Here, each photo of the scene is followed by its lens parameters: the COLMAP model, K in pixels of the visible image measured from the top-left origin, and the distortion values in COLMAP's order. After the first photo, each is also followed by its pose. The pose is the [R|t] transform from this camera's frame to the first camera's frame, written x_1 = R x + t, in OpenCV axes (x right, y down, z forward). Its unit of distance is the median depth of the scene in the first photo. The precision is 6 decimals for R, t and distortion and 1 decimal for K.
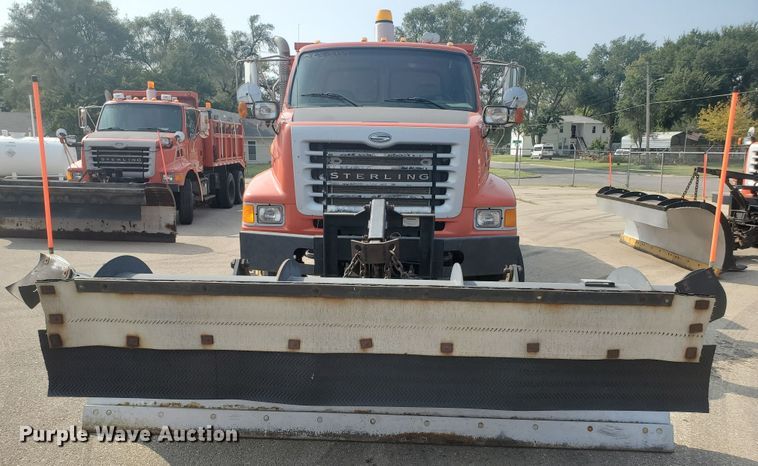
lens RADIAL K [[598.5, 0, 379.0], [0, 598.5, 233.0], [0, 0, 1]] dist [0.077765, -0.000146]
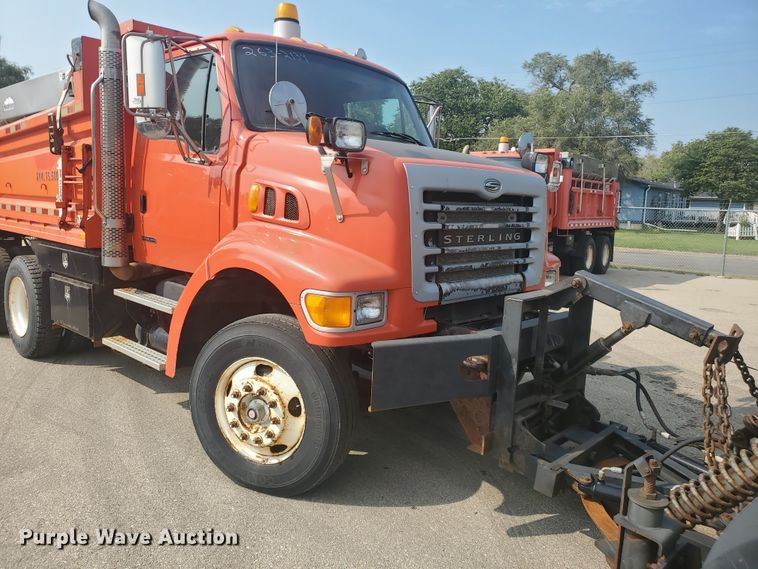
lens RADIAL K [[585.2, 0, 379.0], [0, 585.2, 284.5], [0, 0, 1]] dist [-0.006635, 0.053026]
pose [[0.663433, -0.099340, 0.741612, -0.618974], [0.083542, 0.994785, 0.058517, -0.089629], [-0.743557, 0.023134, 0.668272, 0.609861]]
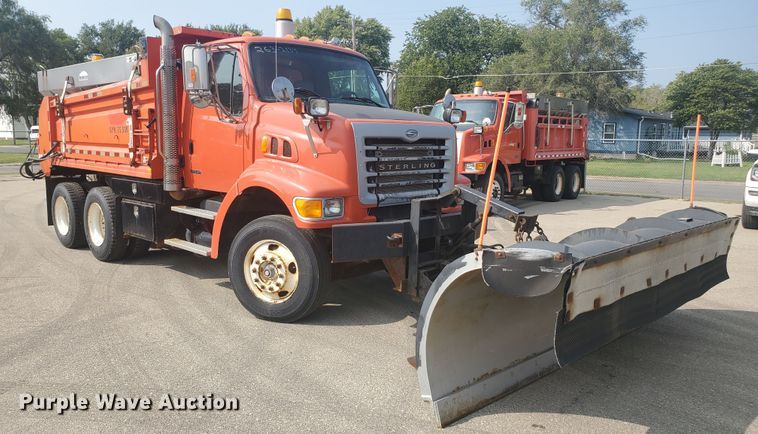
lens RADIAL K [[585.9, 0, 387.1], [0, 585.9, 234.8], [0, 0, 1]] dist [0.057238, -0.096411]
pose [[0.667942, -0.130174, 0.732741, -0.887621], [0.103460, 0.991265, 0.081791, -0.058422], [-0.736987, 0.021178, 0.675575, 0.246358]]
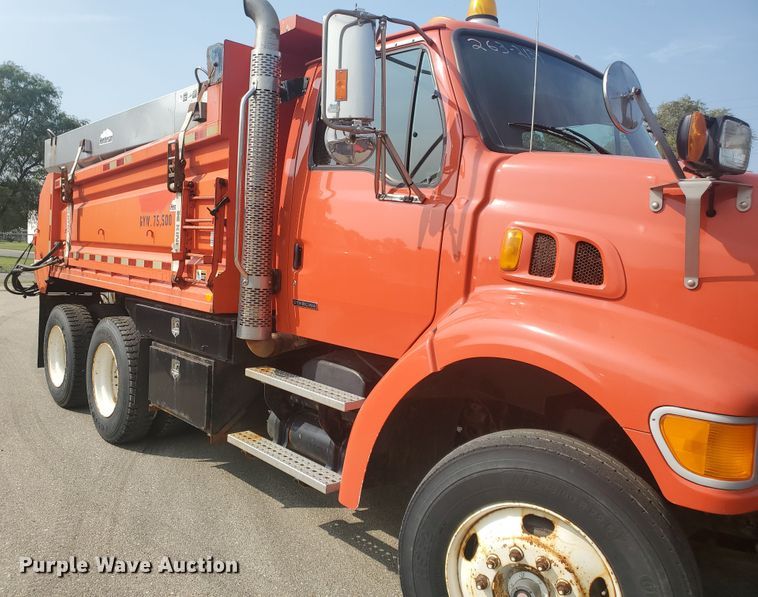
lens RADIAL K [[593.2, 0, 379.0], [0, 593.2, 298.5], [0, 0, 1]] dist [0.100550, -0.192119]
pose [[0.709676, -0.033895, 0.703713, -0.595476], [0.063630, 0.997844, -0.016107, -0.124102], [-0.701649, 0.056208, 0.710302, 0.916572]]
